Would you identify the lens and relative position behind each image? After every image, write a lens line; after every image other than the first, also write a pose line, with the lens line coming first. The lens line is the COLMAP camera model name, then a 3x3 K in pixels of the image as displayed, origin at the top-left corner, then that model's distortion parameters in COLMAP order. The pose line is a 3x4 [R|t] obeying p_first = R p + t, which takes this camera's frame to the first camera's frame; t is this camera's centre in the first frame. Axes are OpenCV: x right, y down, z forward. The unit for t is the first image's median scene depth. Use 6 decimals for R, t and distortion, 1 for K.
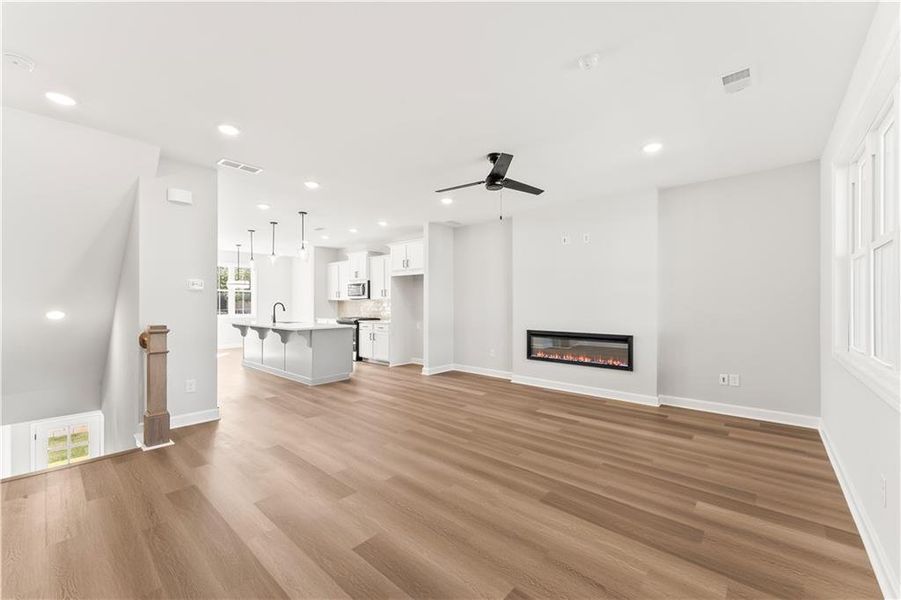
lens RADIAL K [[354.5, 0, 443.6], [0, 354.5, 301.4], [0, 0, 1]] dist [0.008651, -0.000106]
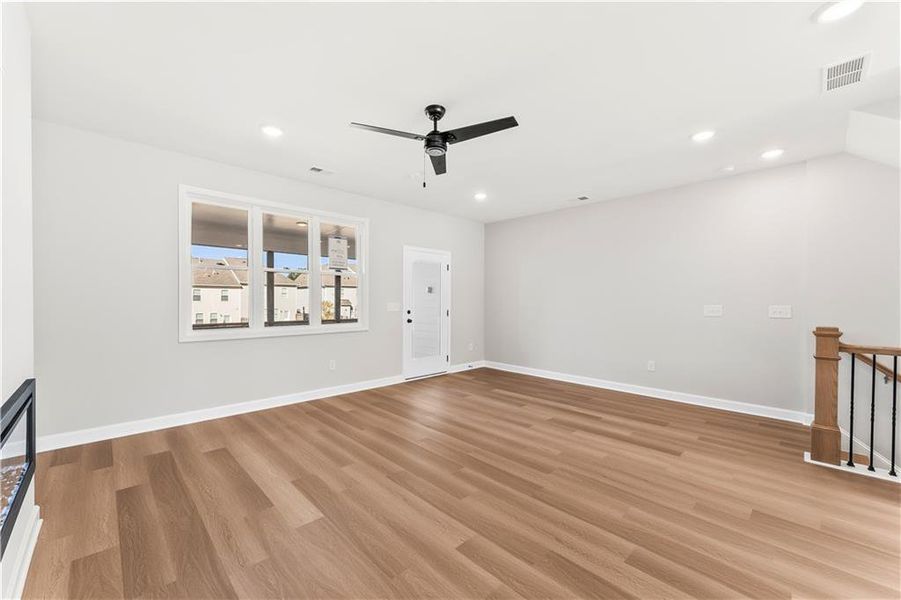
lens RADIAL K [[354.5, 0, 443.6], [0, 354.5, 301.4], [0, 0, 1]] dist [0.008651, -0.000106]
pose [[-0.997279, -0.003475, 0.073639, 0.051914], [-0.004281, 0.999933, -0.010790, 0.014556], [-0.073596, -0.011076, -0.997227, 1.429649]]
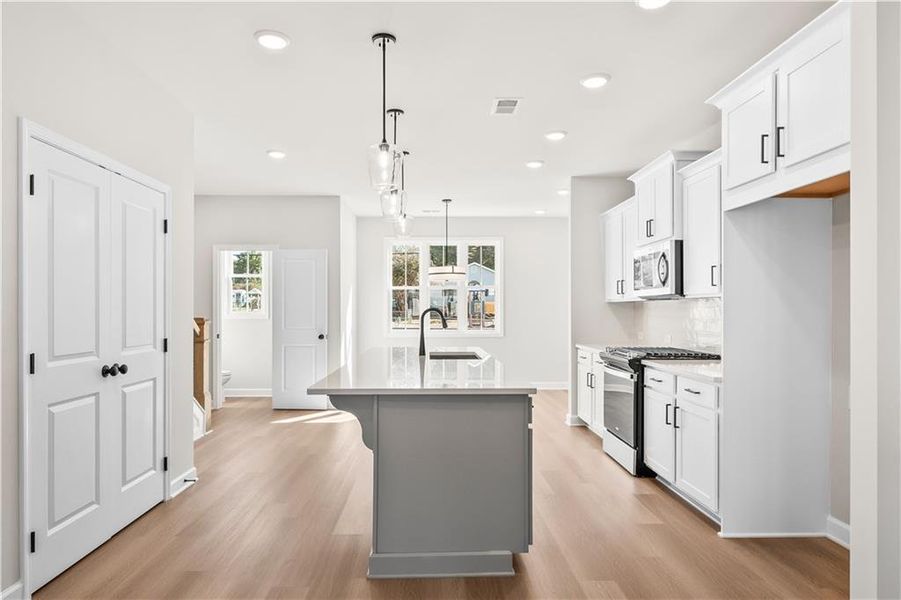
lens RADIAL K [[553.9, 0, 451.4], [0, 553.9, 316.2], [0, 0, 1]] dist [0.000987, -0.000260]
pose [[0.699802, -0.001087, -0.714336, 0.012826], [0.011421, 0.999888, 0.009666, 0.005216], [0.714246, -0.014923, 0.699736, 0.555044]]
